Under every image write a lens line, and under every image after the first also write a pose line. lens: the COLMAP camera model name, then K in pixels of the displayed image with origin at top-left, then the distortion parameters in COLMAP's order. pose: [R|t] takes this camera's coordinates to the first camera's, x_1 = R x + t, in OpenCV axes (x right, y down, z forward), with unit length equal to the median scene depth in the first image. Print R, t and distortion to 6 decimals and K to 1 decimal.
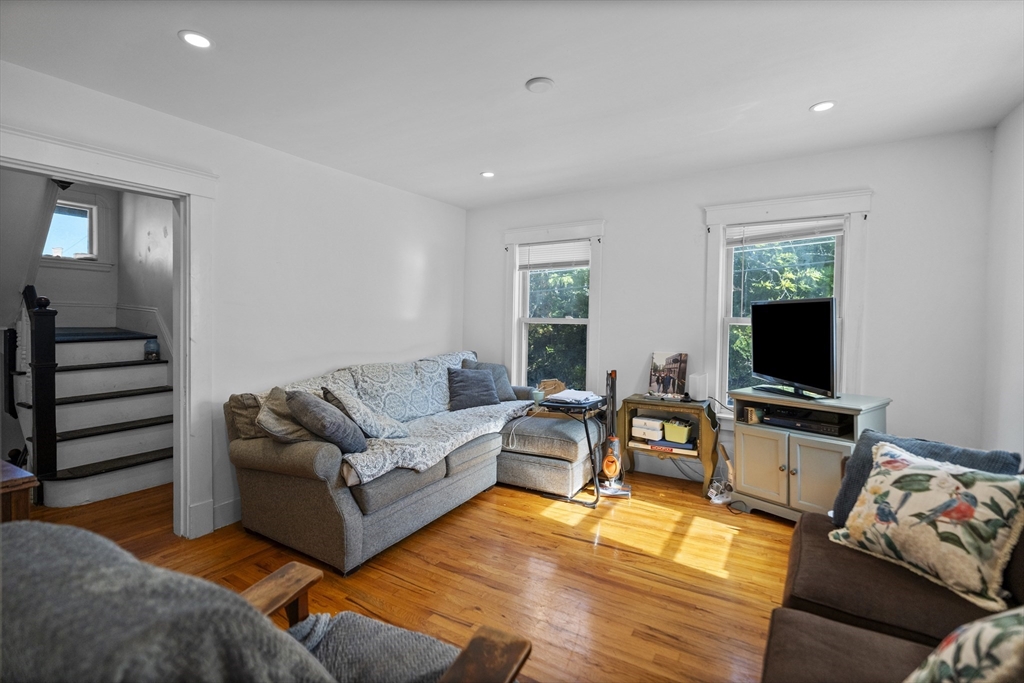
lens RADIAL K [[462.6, 0, 513.9], [0, 462.6, 319.3], [0, 0, 1]] dist [0.000284, 0.000085]
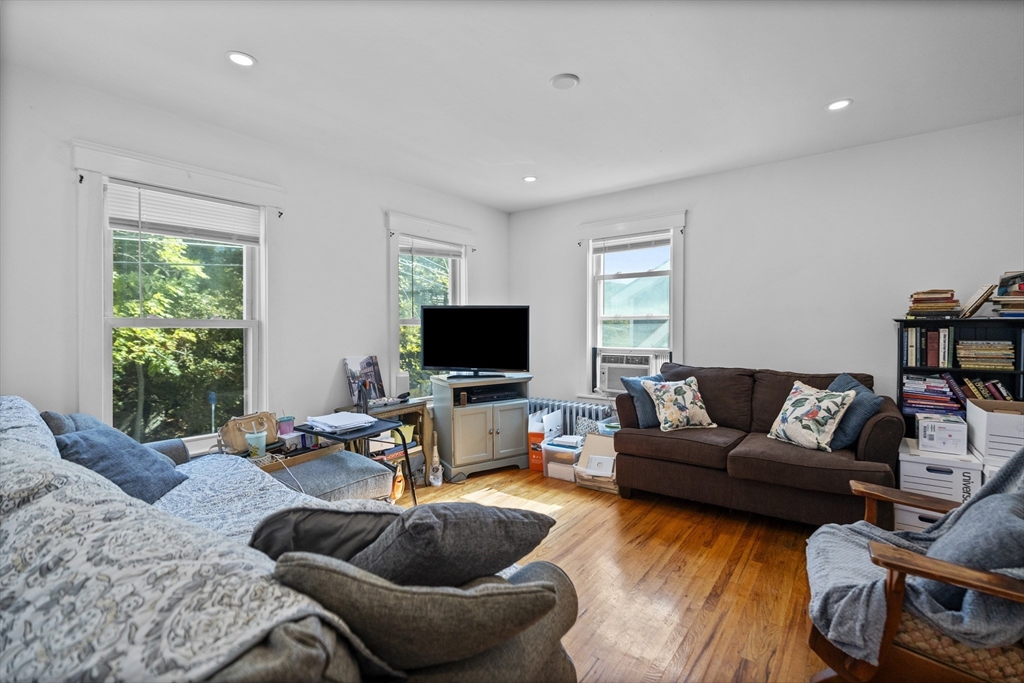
lens RADIAL K [[462.6, 0, 513.9], [0, 462.6, 319.3], [0, 0, 1]] dist [0.000284, 0.000085]
pose [[0.099725, -0.000908, 0.995015, -0.677202], [0.006929, 0.999976, 0.000218, -0.000736], [-0.994991, 0.006872, 0.099729, 0.737071]]
